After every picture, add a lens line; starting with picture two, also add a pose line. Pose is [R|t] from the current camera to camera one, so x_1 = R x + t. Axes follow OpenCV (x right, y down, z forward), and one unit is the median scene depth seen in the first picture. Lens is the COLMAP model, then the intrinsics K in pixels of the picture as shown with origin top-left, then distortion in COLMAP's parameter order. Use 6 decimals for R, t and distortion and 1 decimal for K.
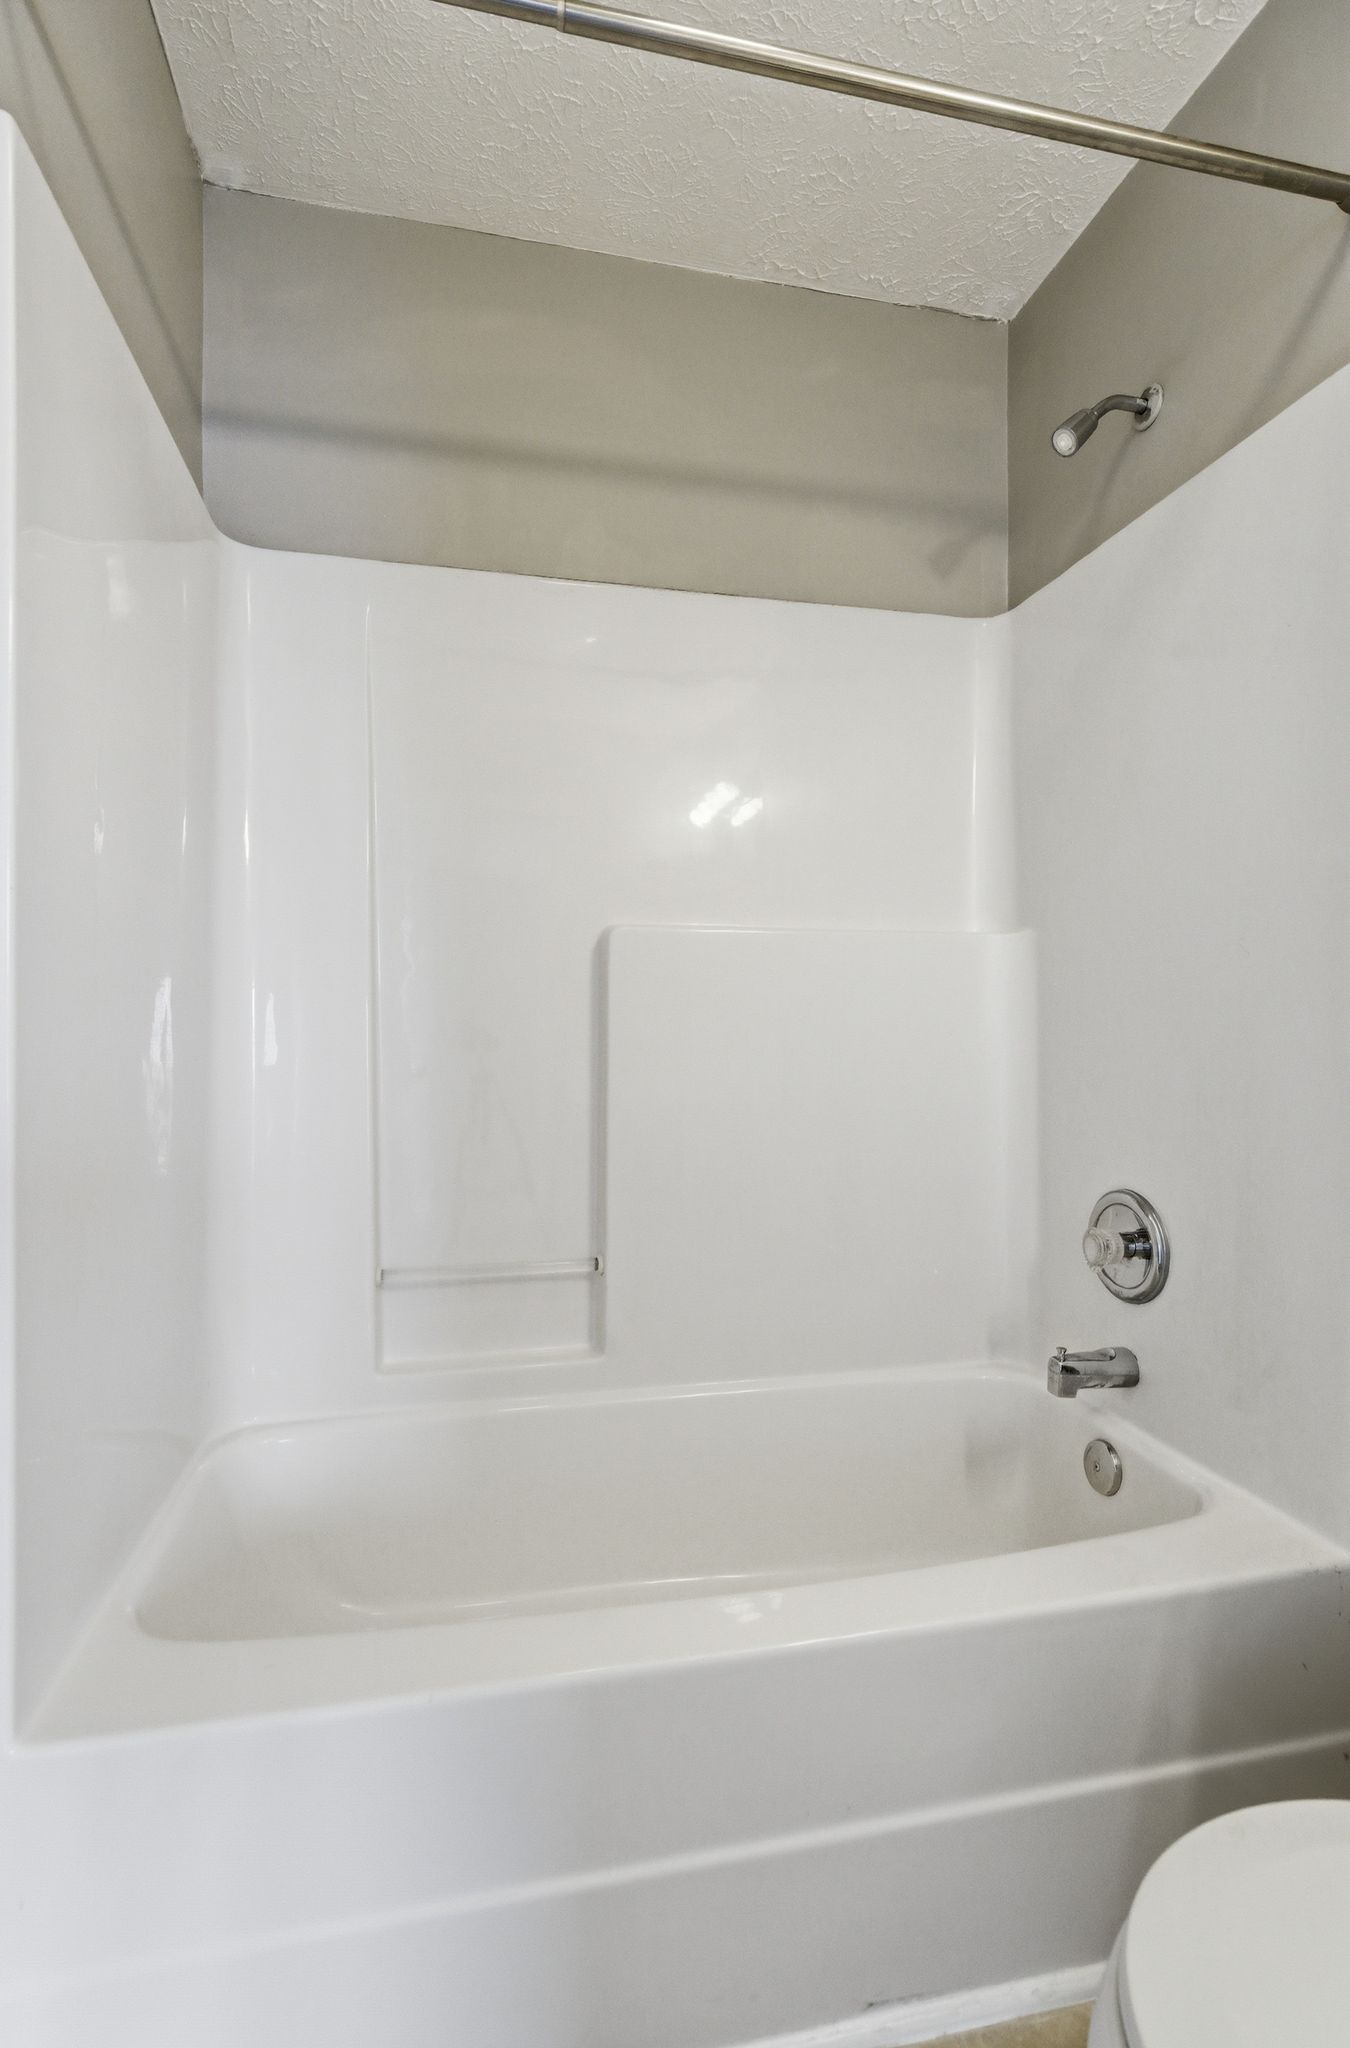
lens RADIAL K [[988.9, 0, 677.3], [0, 988.9, 1018.0], [0, 0, 1]] dist [0.011712, -0.000088]
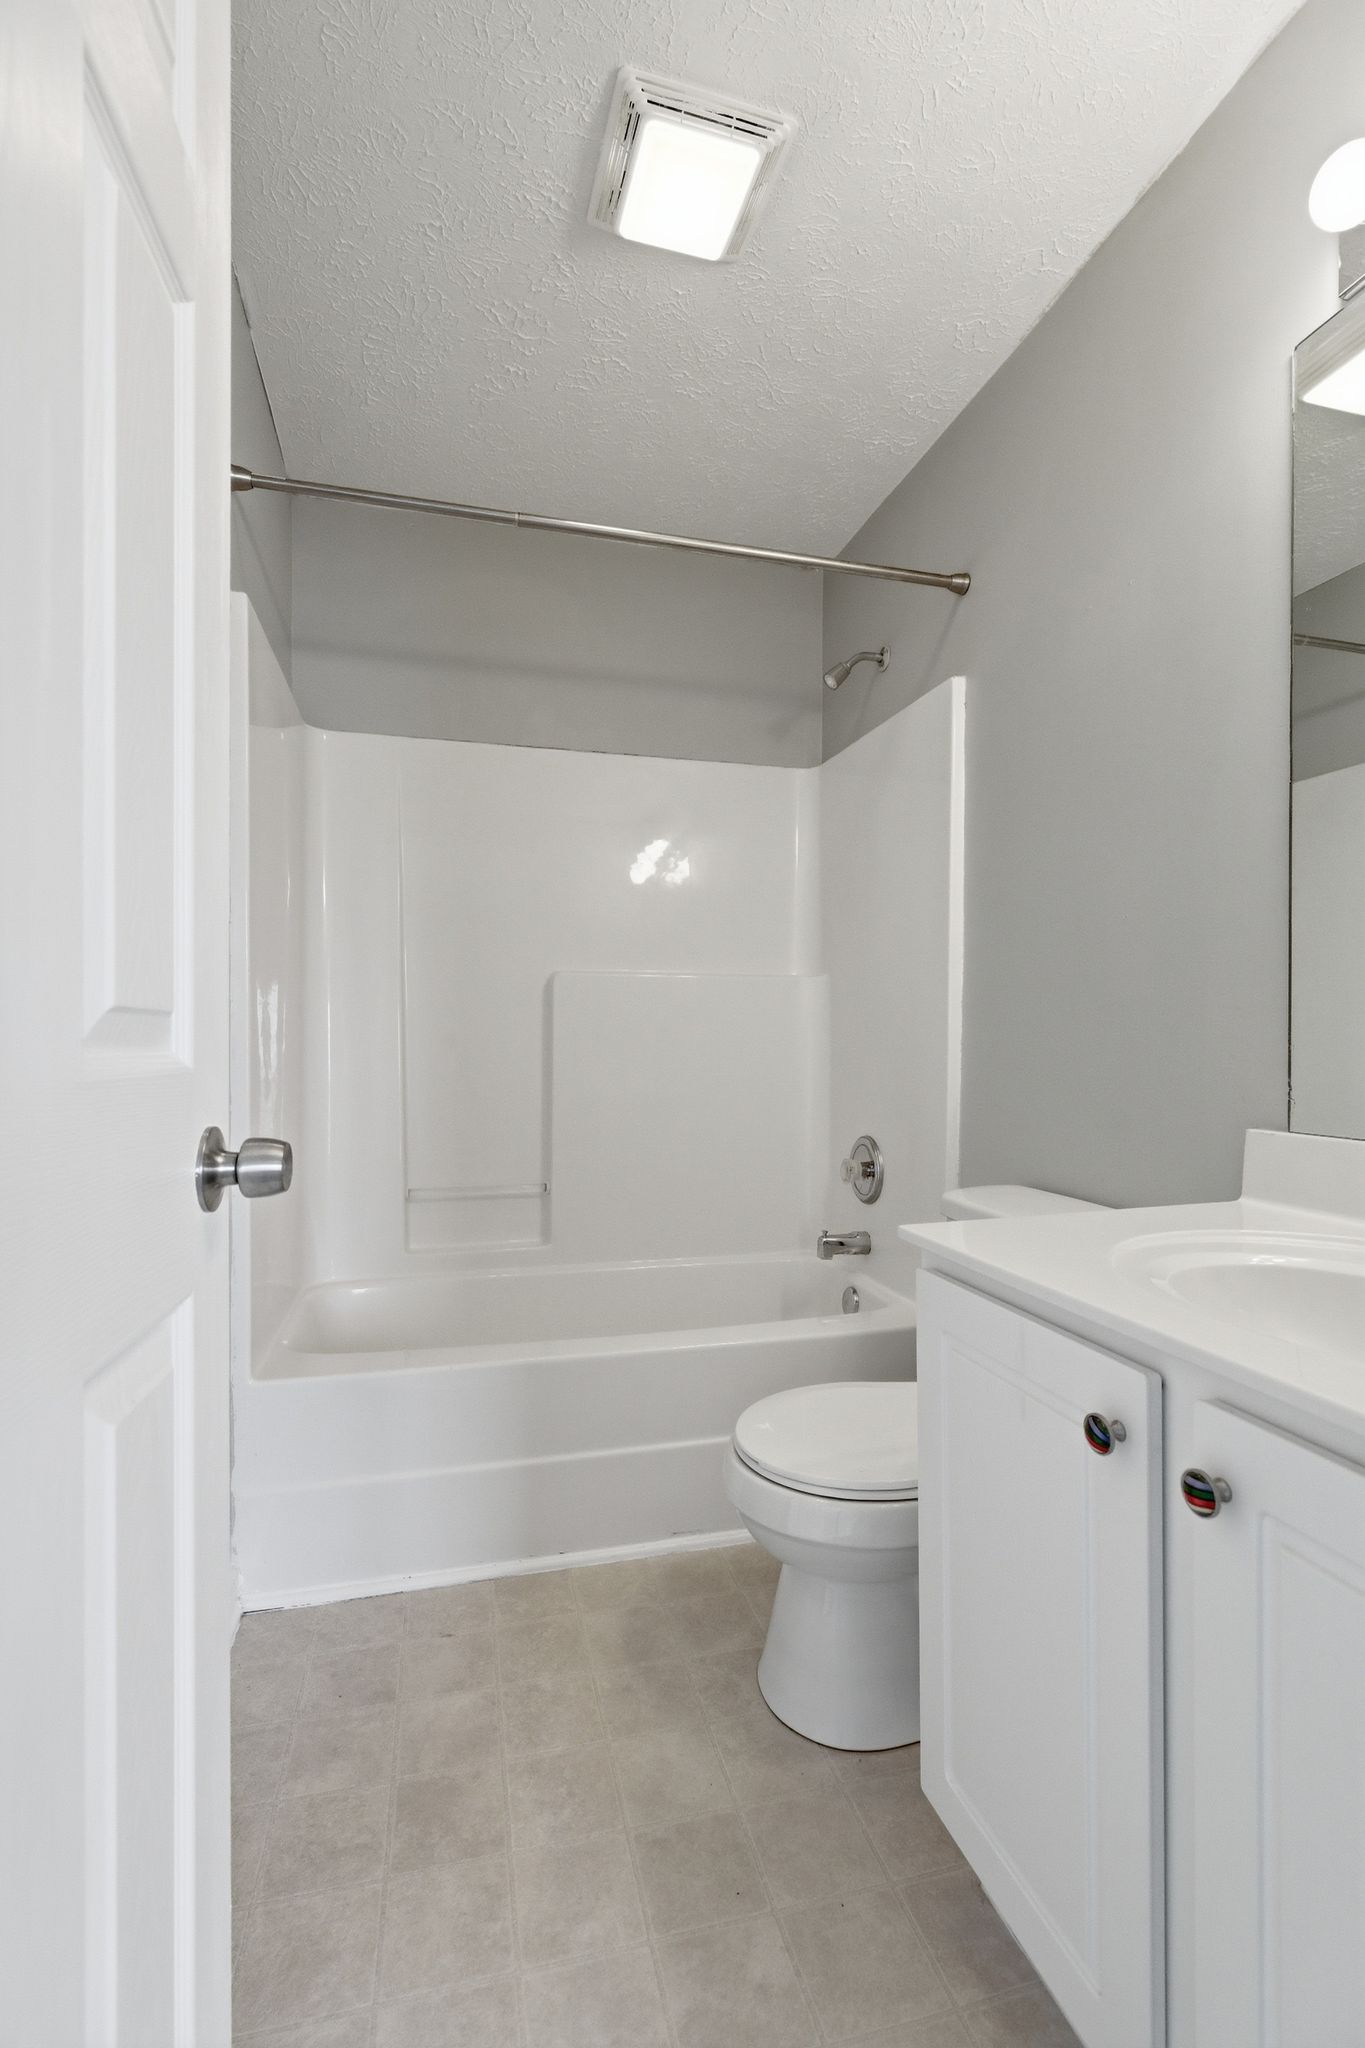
lens RADIAL K [[934.3, 0, 693.7], [0, 934.3, 1043.1], [0, 0, 1]] dist [-0.001763, -0.001154]
pose [[0.998977, 0.002634, 0.045144, 0.088626], [-0.003608, 0.999762, 0.021518, -0.014235], [-0.045076, -0.021659, 0.998749, -0.506611]]
